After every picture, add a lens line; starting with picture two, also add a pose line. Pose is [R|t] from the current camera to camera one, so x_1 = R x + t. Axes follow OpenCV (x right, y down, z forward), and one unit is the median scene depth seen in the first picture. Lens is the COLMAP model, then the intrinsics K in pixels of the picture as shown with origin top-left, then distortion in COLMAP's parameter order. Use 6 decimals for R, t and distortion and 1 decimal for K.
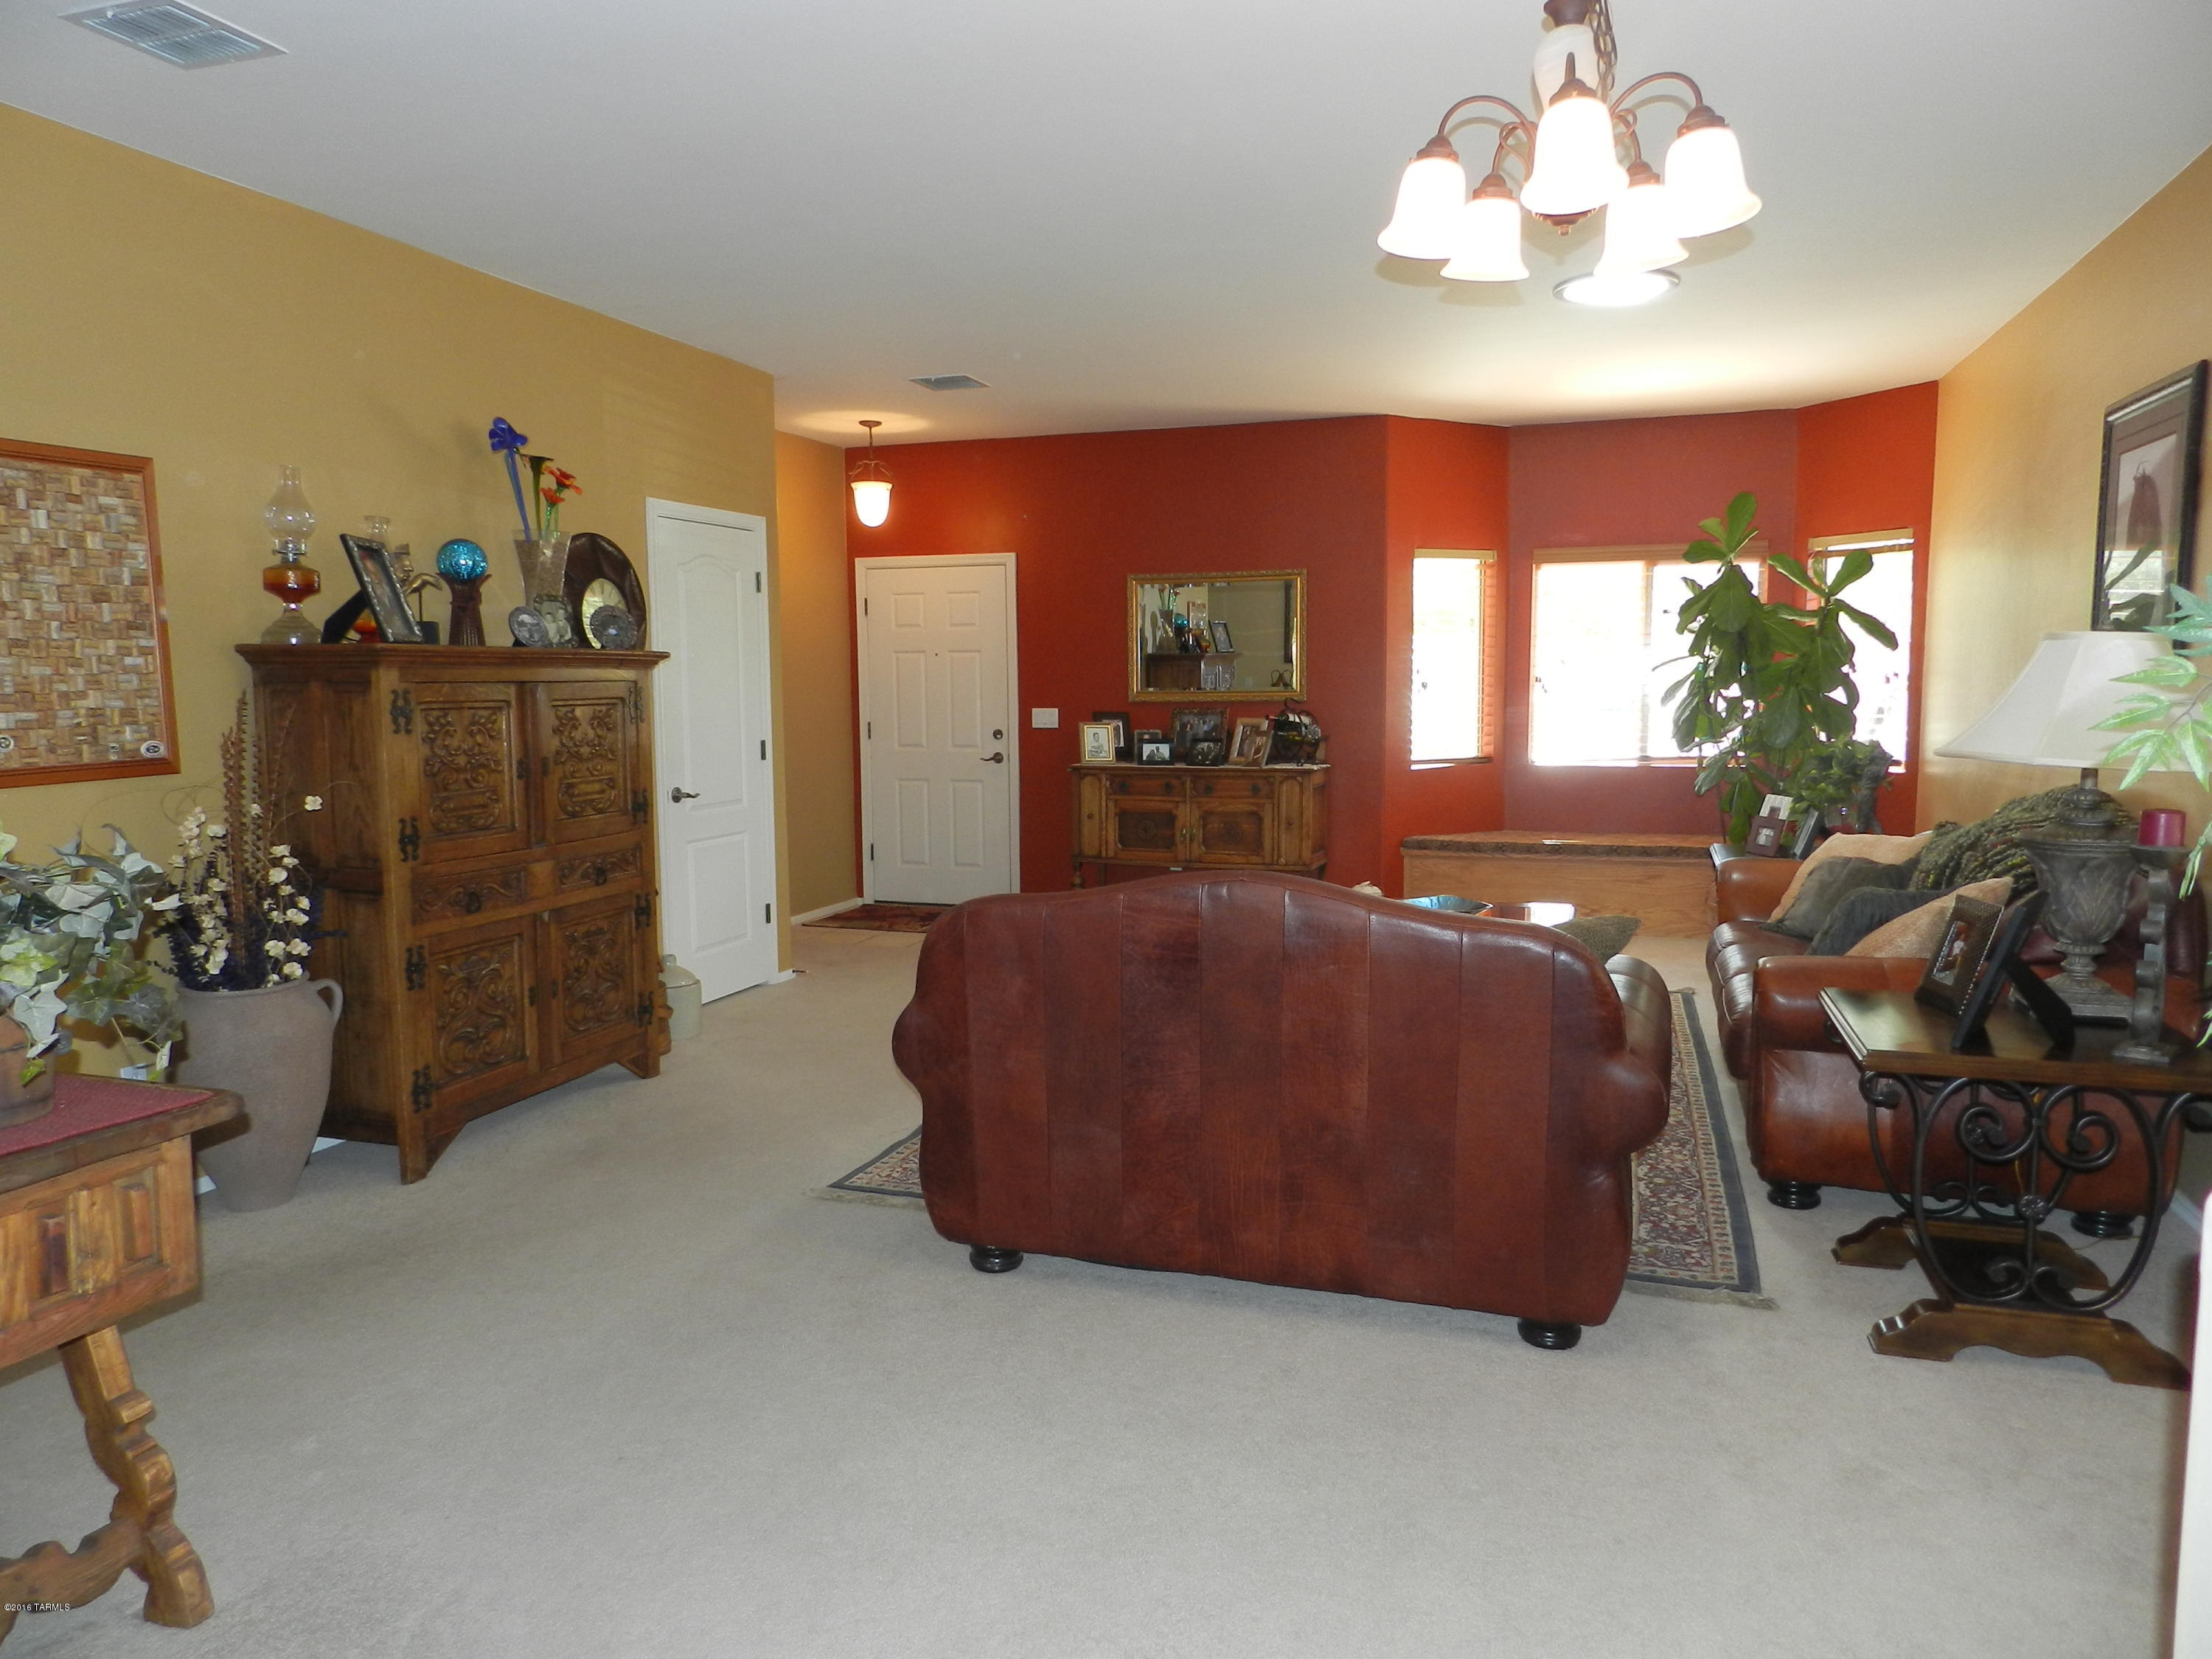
lens RADIAL K [[1497.3, 0, 1113.8], [0, 1497.3, 823.1], [0, 0, 1]] dist [0.026150, -0.017045]
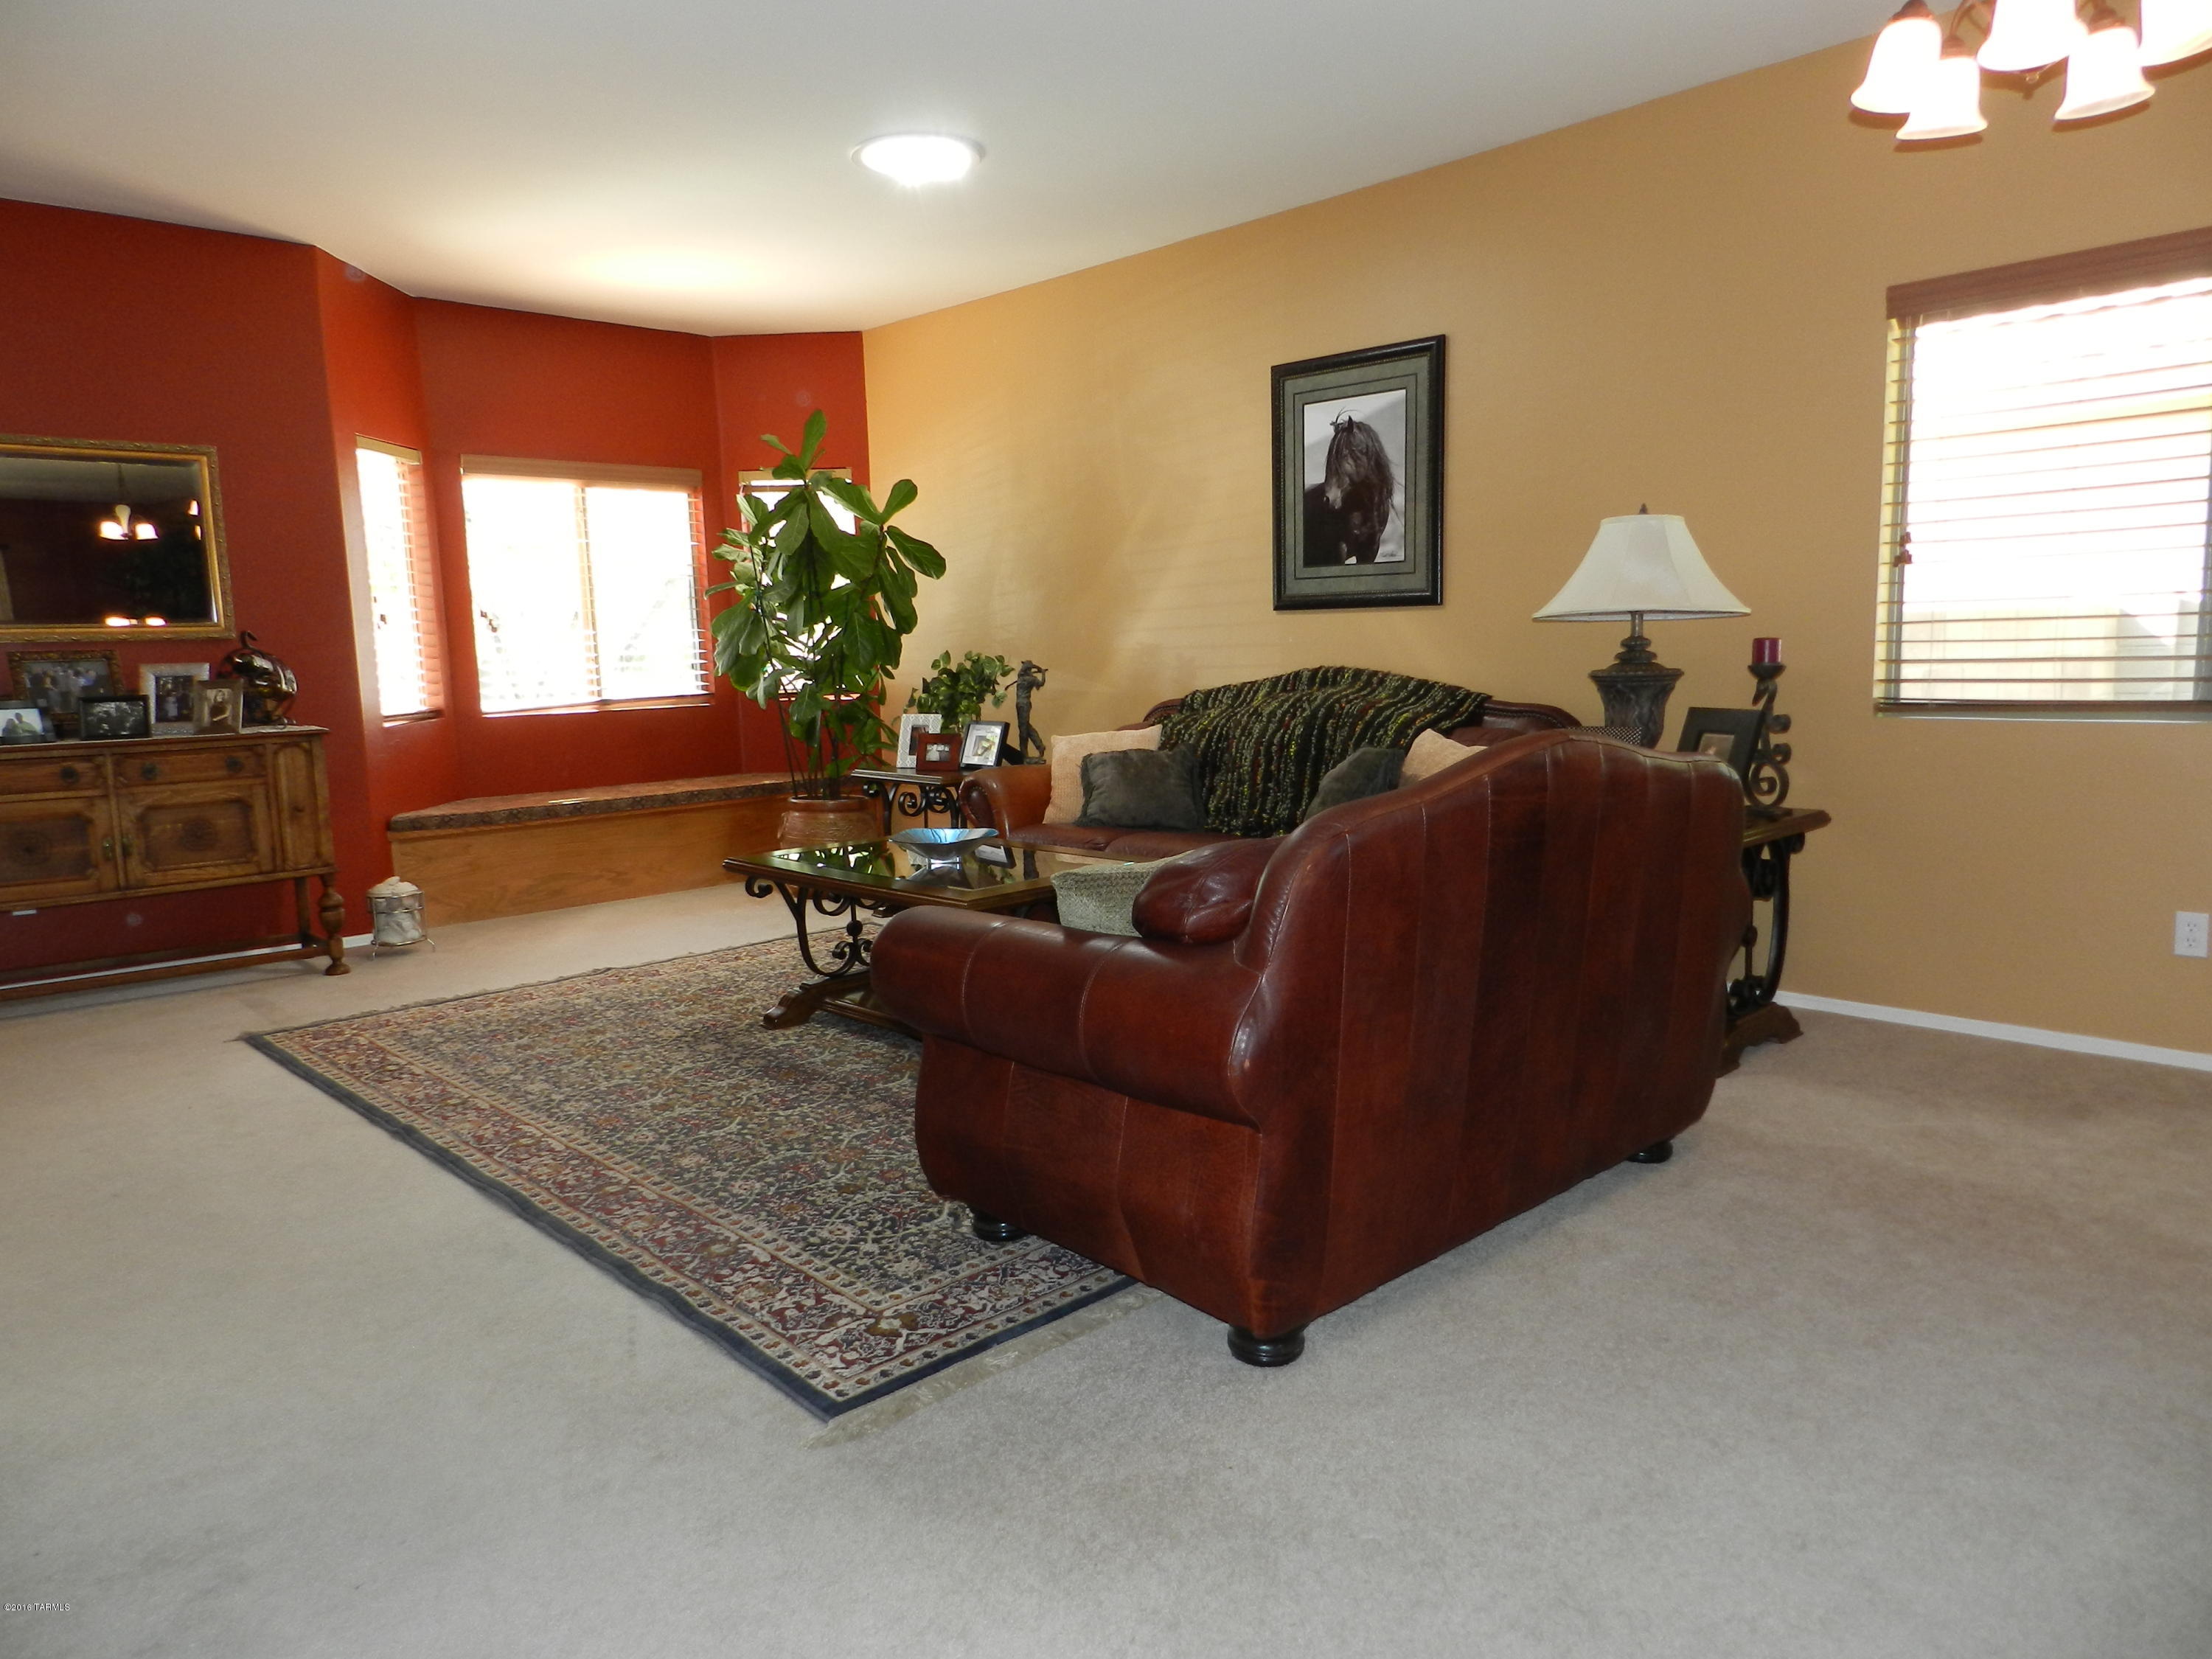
lens RADIAL K [[1497.3, 0, 1105.5], [0, 1497.3, 827.2], [0, 0, 1]] dist [0.026150, -0.017045]
pose [[0.464027, -0.115369, 0.878276, -0.317947], [0.108701, 0.991405, 0.072799, -0.001866], [-0.879126, 0.061689, 0.472580, 0.329332]]
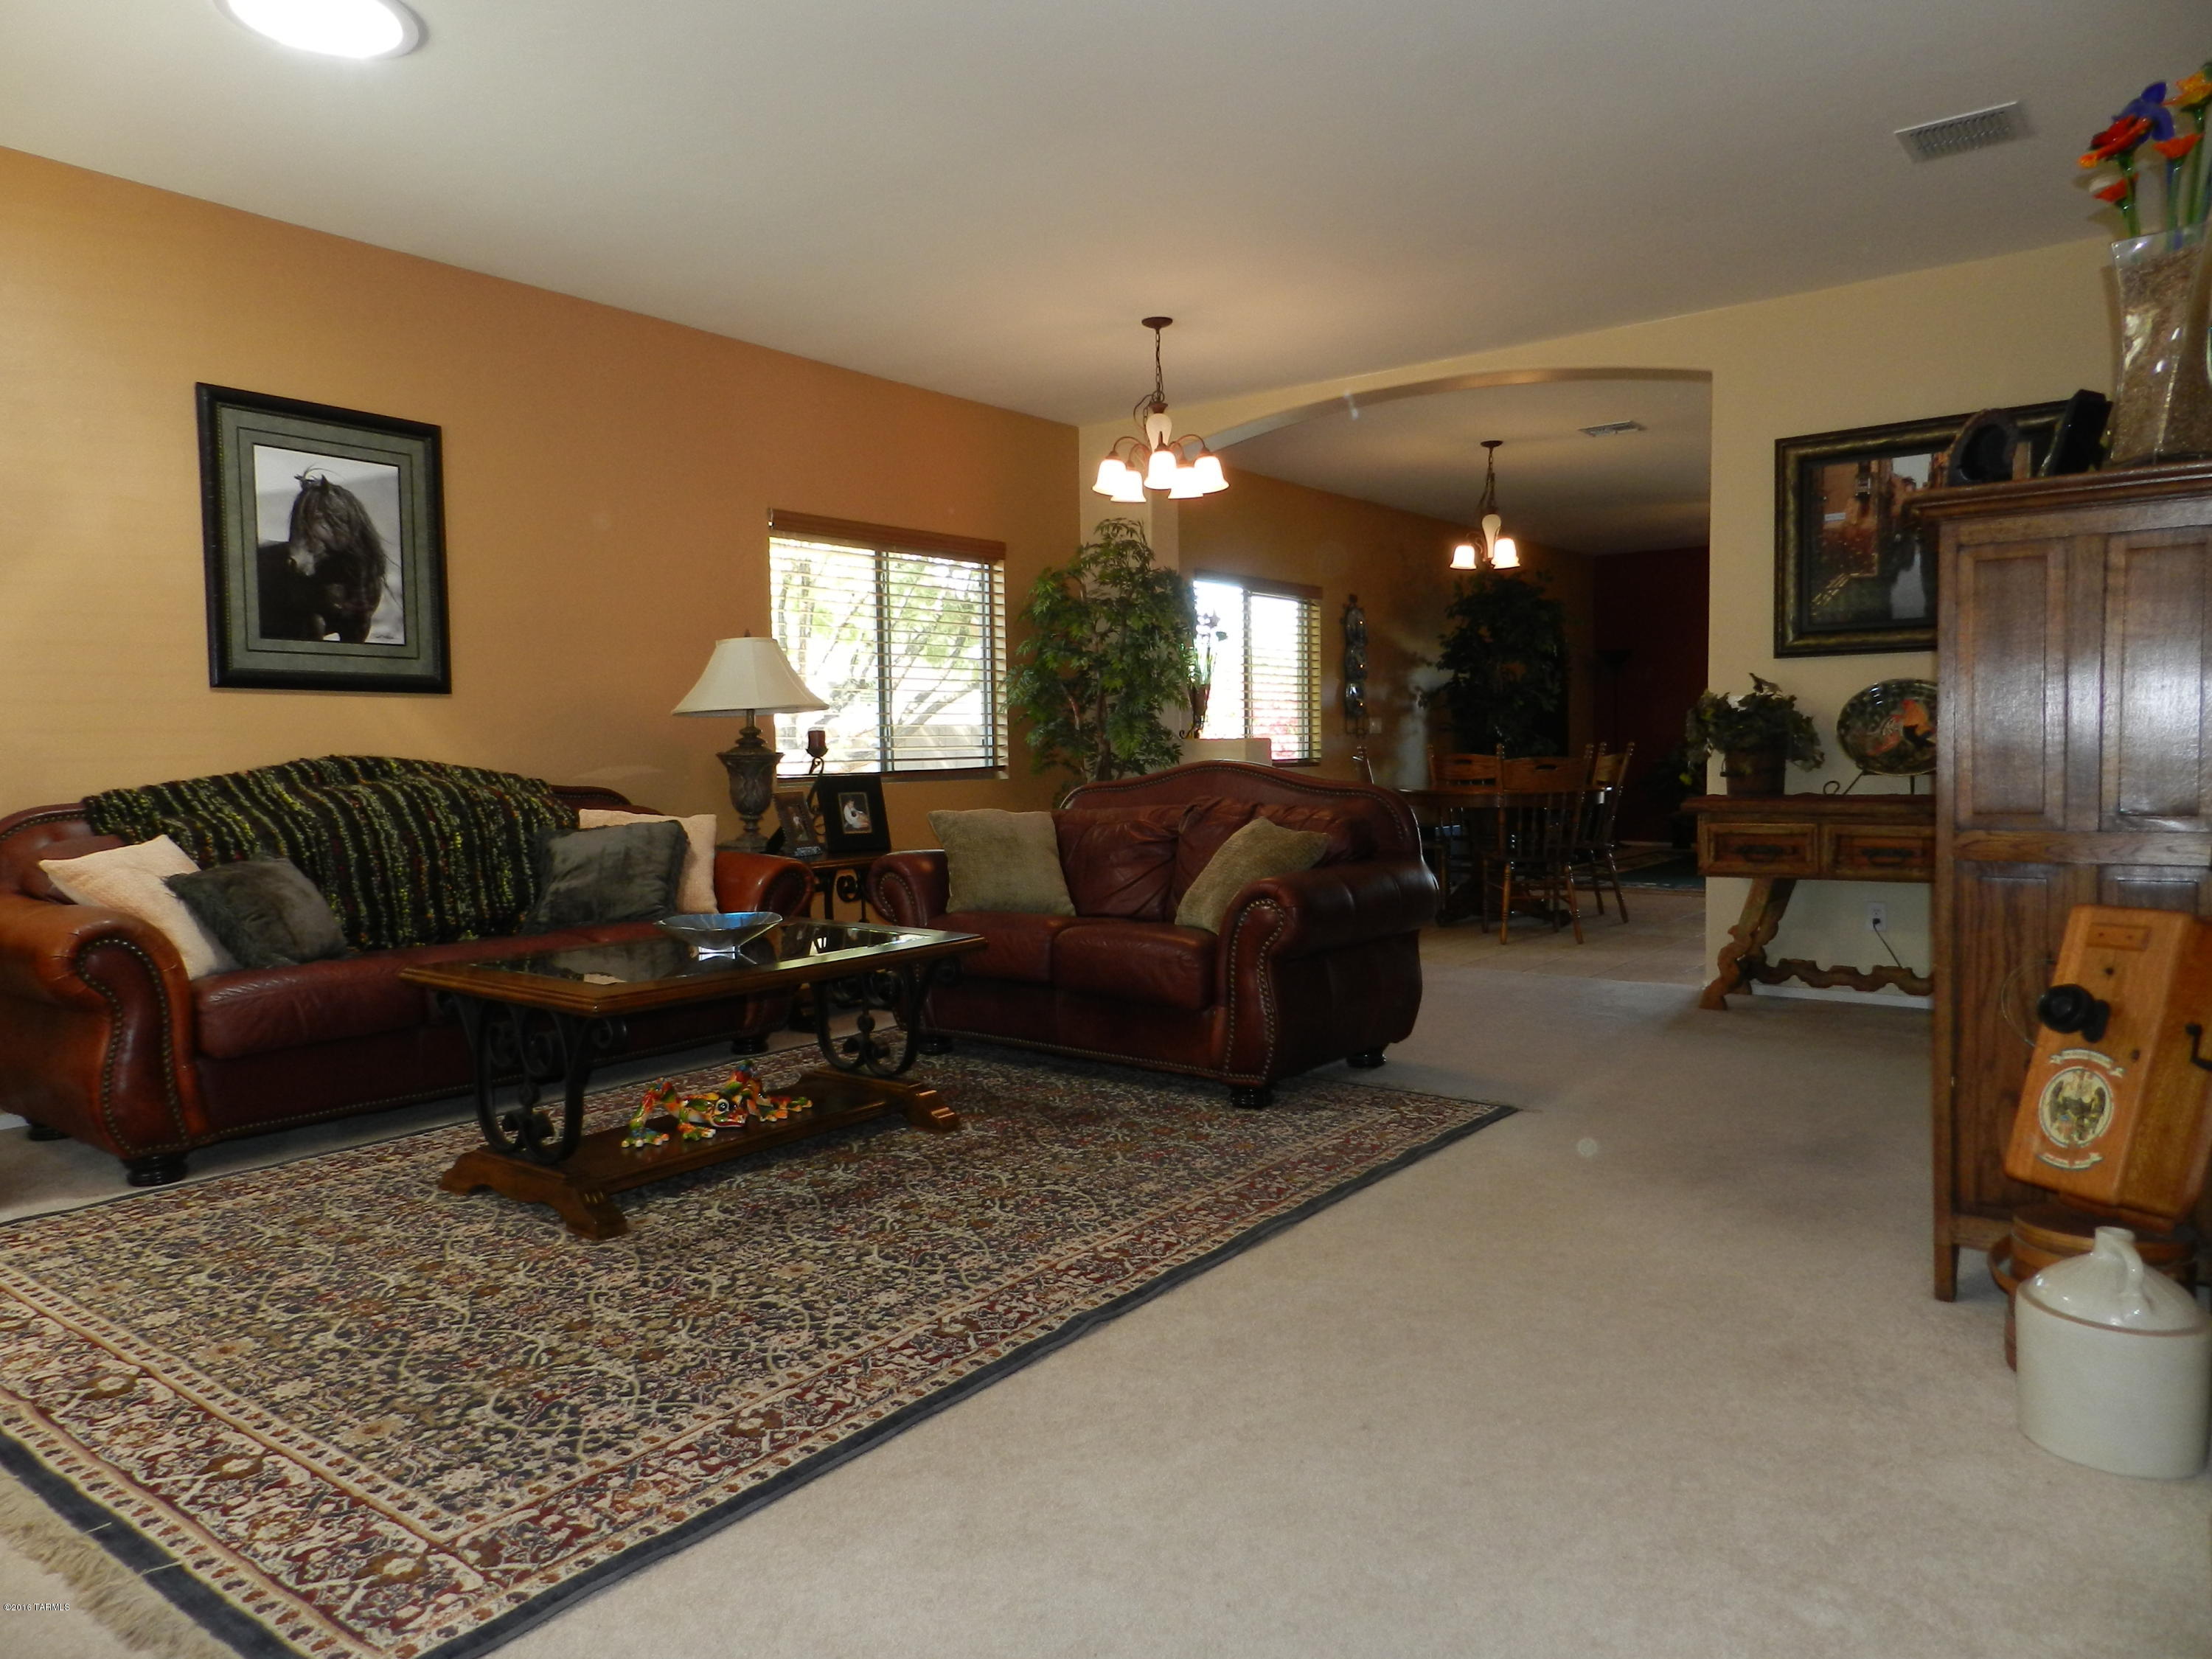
lens RADIAL K [[1497.3, 0, 1098.3], [0, 1497.3, 831.2], [0, 0, 1]] dist [0.026150, -0.017045]
pose [[-0.950170, -0.001777, 0.311726, -0.127633], [0.047416, 0.987524, 0.150160, -0.061831], [-0.308104, 0.157458, -0.938232, 1.060990]]
